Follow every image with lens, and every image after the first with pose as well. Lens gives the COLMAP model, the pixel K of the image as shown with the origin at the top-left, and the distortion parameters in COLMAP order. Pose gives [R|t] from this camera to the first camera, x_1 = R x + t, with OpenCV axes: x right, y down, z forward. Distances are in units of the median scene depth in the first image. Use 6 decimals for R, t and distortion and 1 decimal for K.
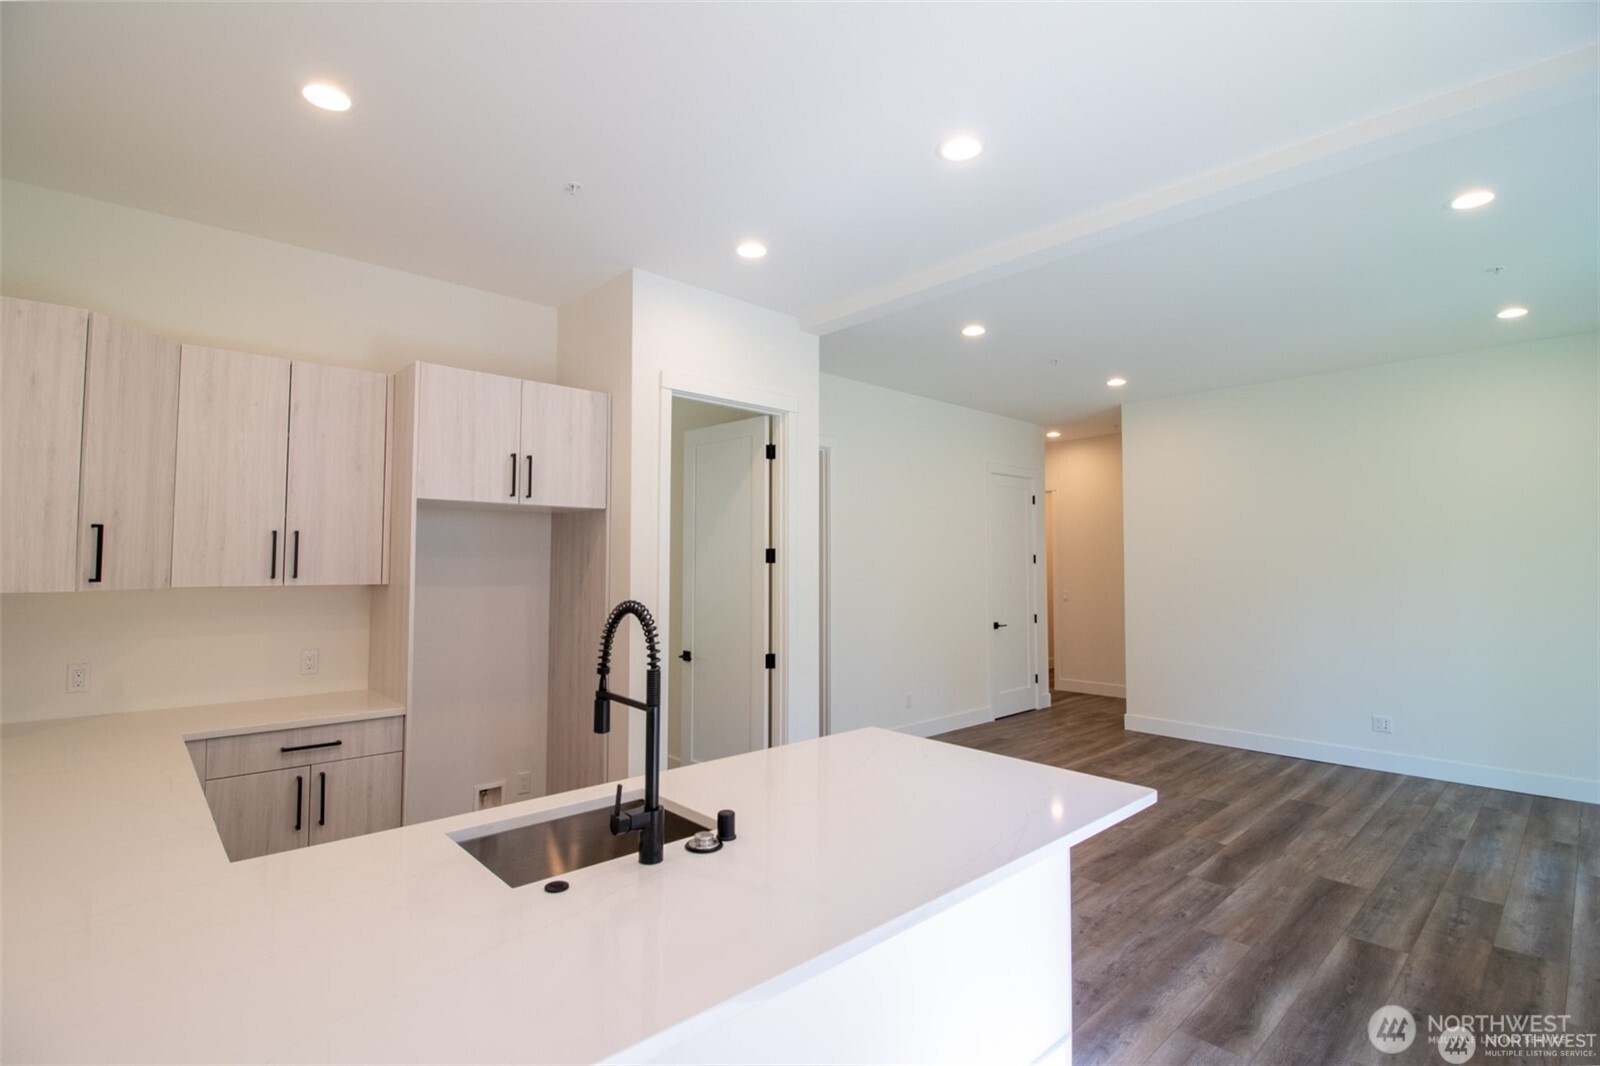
lens RADIAL K [[756.5, 0, 800.1], [0, 756.5, 530.7], [0, 0, 1]] dist [-0.016609, -0.001473]
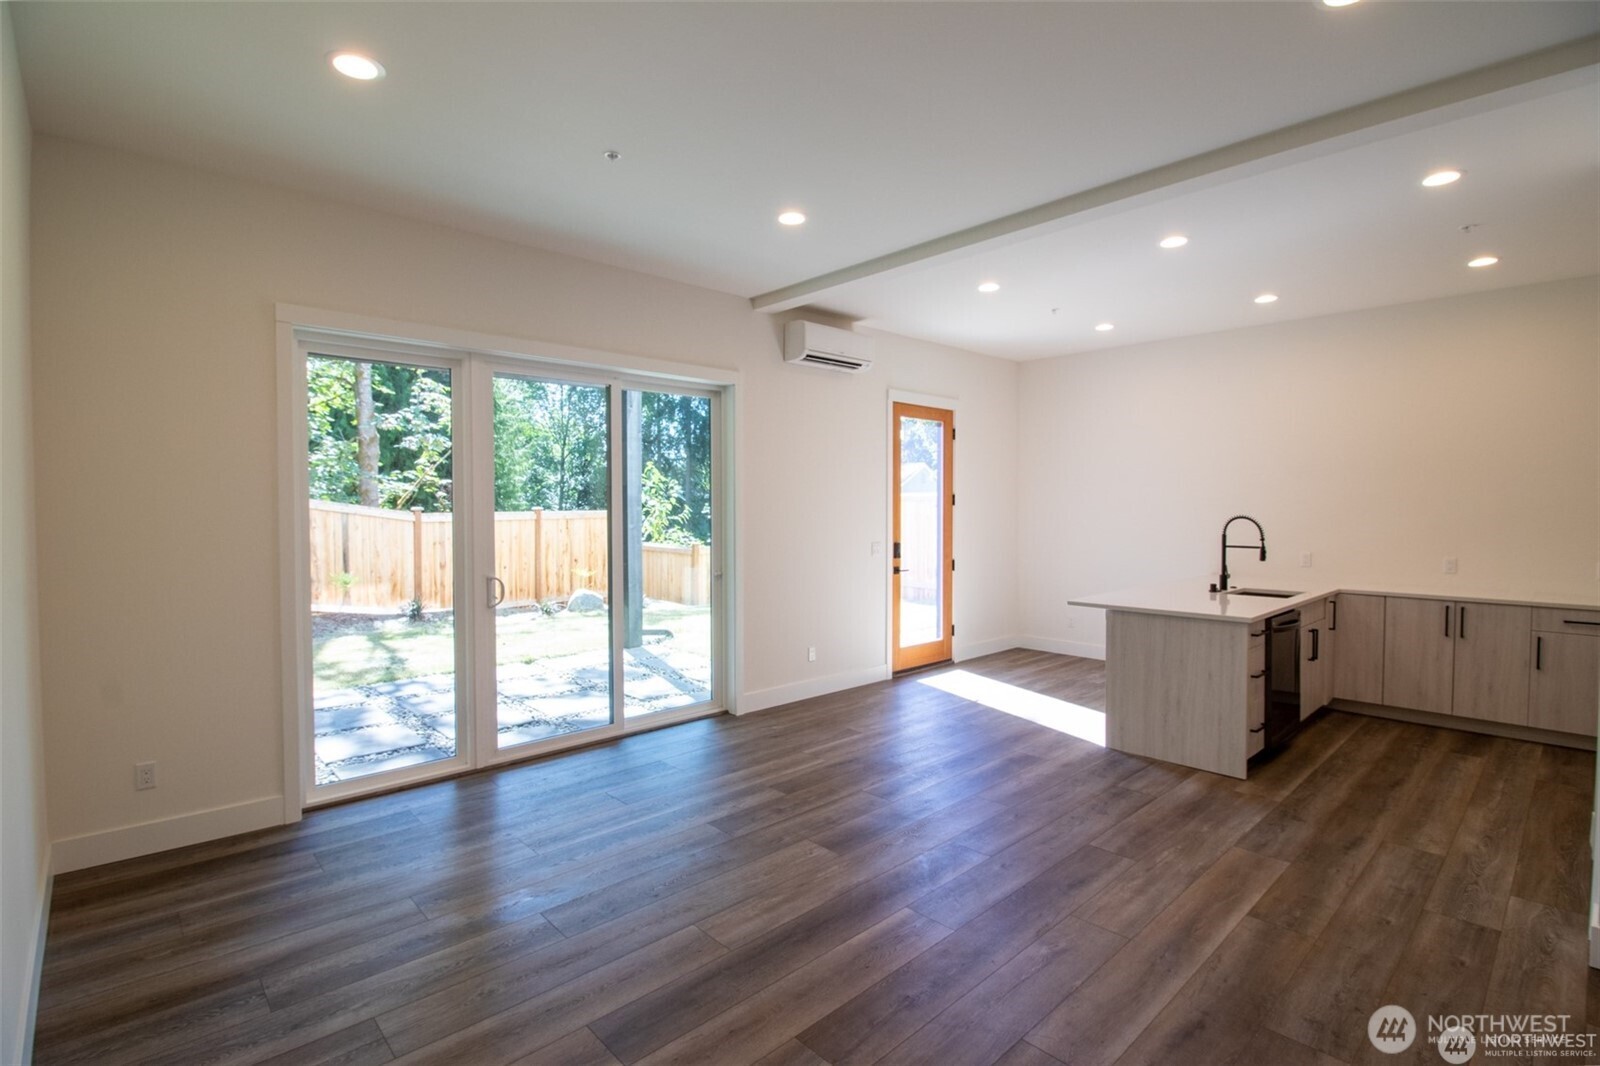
lens RADIAL K [[756.5, 0, 799.8], [0, 756.5, 524.9], [0, 0, 1]] dist [-0.016609, -0.001473]
pose [[-0.999980, 0.000512, -0.006366, 0.690047], [0.000613, 0.999873, -0.015935, 0.080761], [0.006357, -0.015938, -0.999853, 1.745786]]
